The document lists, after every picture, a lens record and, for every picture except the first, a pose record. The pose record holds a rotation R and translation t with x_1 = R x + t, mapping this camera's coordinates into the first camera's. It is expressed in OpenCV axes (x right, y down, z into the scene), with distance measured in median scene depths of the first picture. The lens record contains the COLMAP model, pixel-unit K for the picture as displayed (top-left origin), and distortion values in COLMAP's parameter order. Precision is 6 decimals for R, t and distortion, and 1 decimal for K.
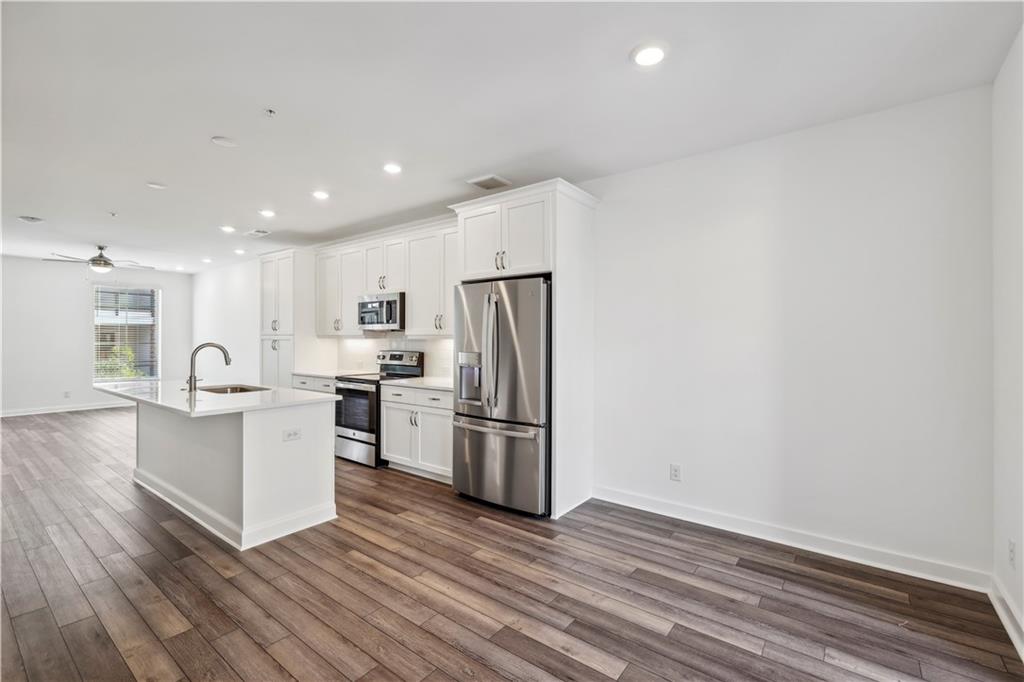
lens RADIAL K [[445.6, 0, 514.8], [0, 445.6, 337.8], [0, 0, 1]] dist [0.000097, 0.000541]
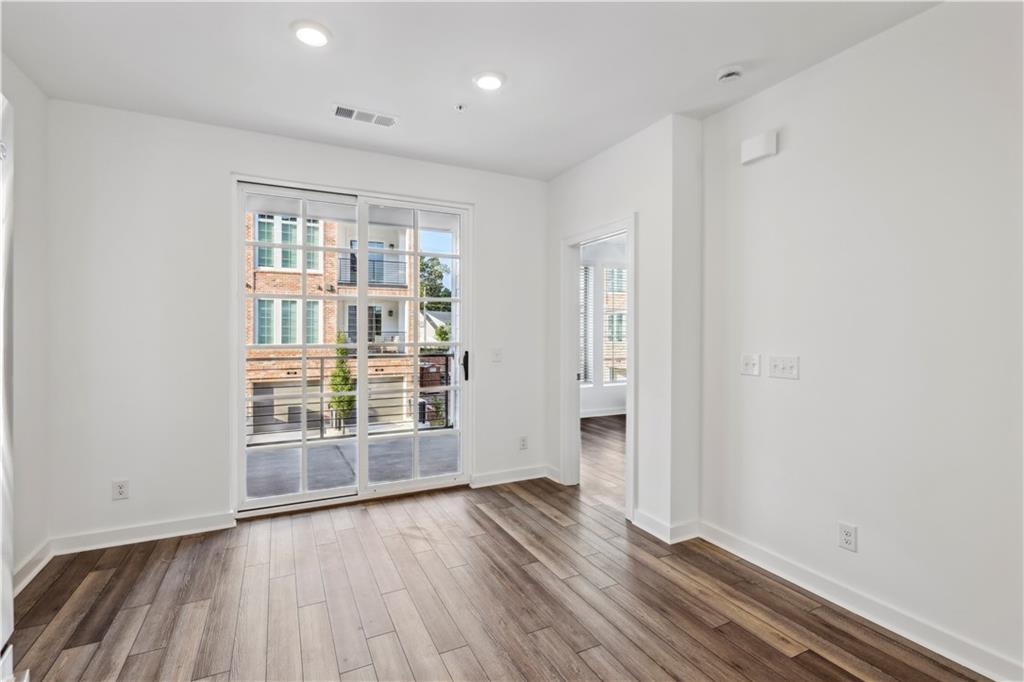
lens RADIAL K [[465.4, 0, 518.0], [0, 465.4, 340.1], [0, 0, 1]] dist [-0.003493, -0.000628]
pose [[-0.904131, -0.011578, 0.427097, -0.232342], [-0.005335, 0.999861, 0.015811, 0.003913], [-0.427221, 0.012016, -0.904067, 0.747622]]
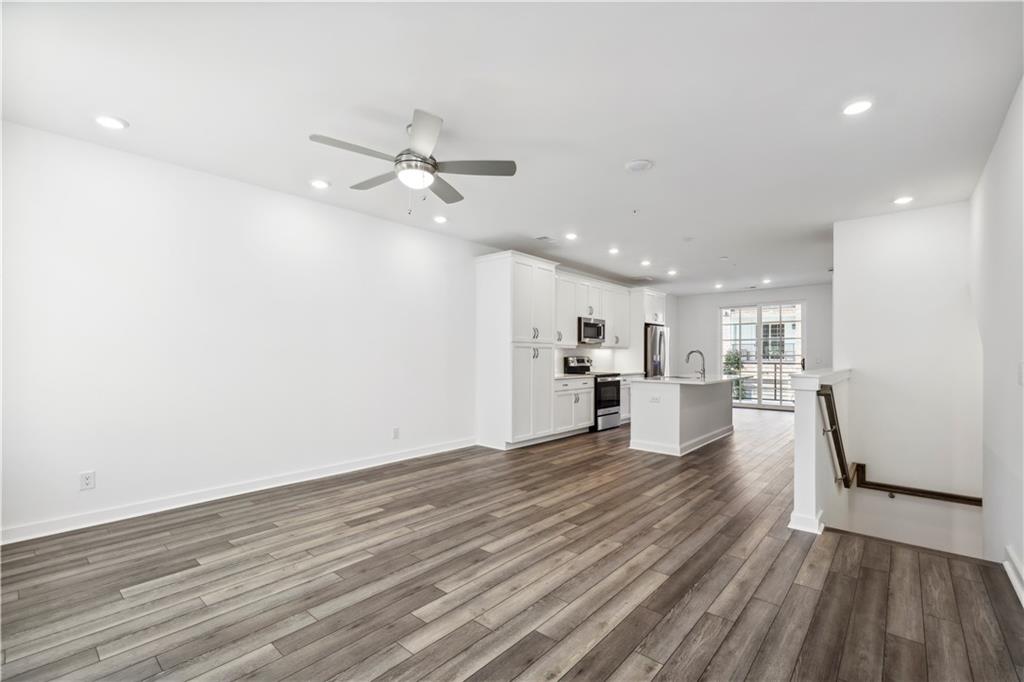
lens RADIAL K [[445.6, 0, 498.3], [0, 445.6, 354.9], [0, 0, 1]] dist [0.000097, 0.000541]
pose [[0.090998, -0.002453, 0.995848, -1.889307], [-0.005307, 0.999982, 0.002948, 0.022245], [-0.995837, -0.005553, 0.090984, 1.218609]]
